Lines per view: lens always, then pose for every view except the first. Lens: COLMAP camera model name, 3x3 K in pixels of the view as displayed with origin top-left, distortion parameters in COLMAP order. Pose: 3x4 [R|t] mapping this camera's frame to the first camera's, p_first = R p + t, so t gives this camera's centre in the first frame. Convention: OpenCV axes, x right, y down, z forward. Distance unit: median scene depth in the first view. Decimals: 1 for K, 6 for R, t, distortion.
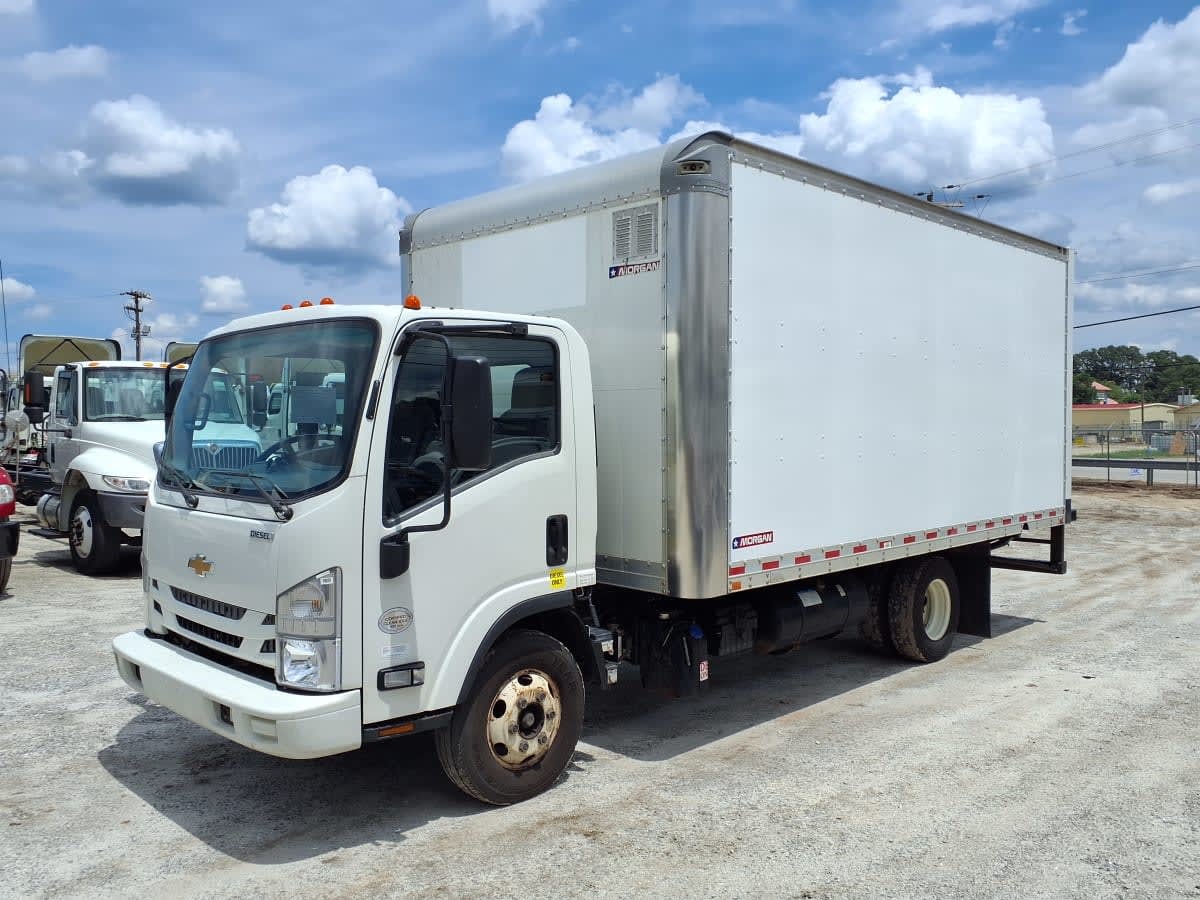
lens RADIAL K [[968.2, 0, 581.9], [0, 968.2, 426.0], [0, 0, 1]] dist [0.032394, 0.000564]
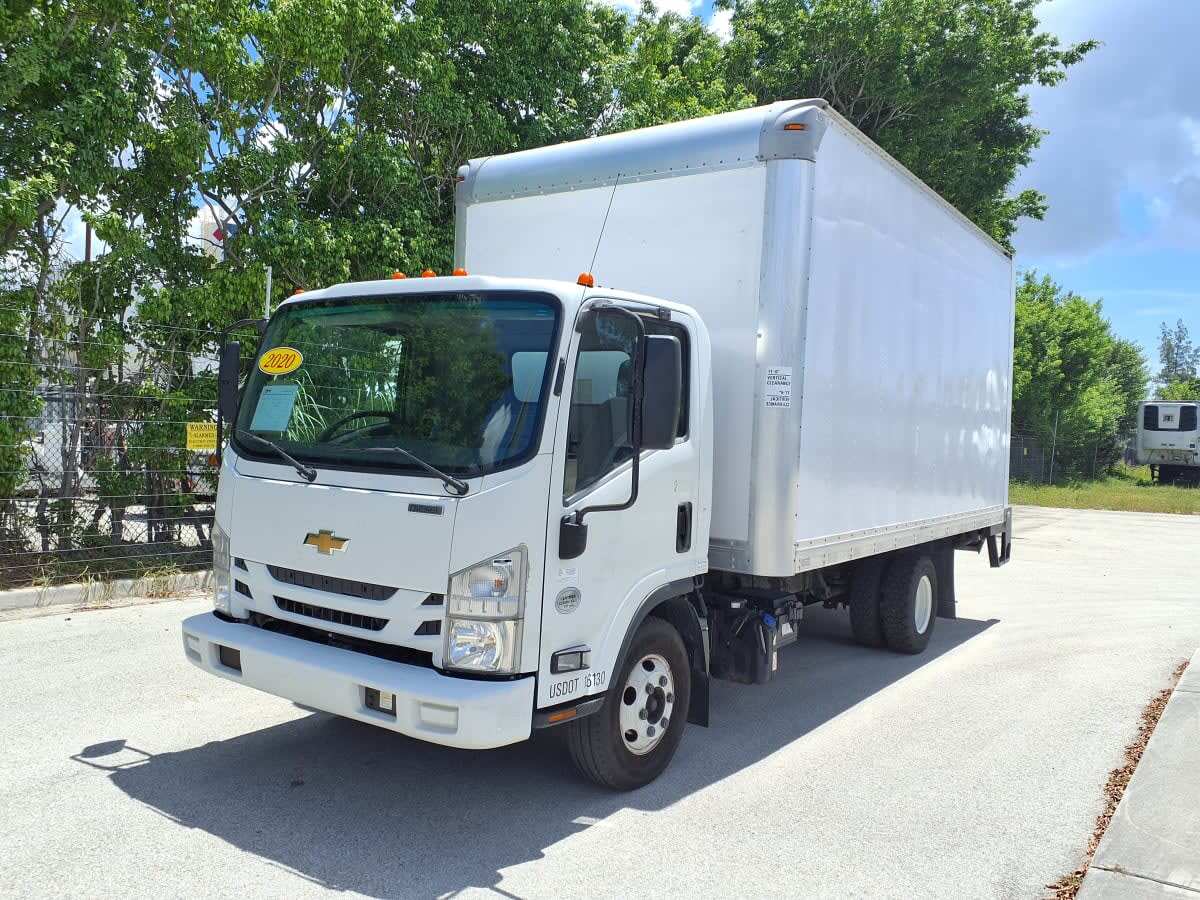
lens RADIAL K [[968.2, 0, 597.7], [0, 968.2, 417.4], [0, 0, 1]] dist [0.032394, 0.000564]
pose [[0.978781, 0.049038, 0.198954, -0.349223], [-0.047380, 0.998791, -0.013089, 0.024110], [-0.199355, 0.003385, 0.979921, 0.034112]]
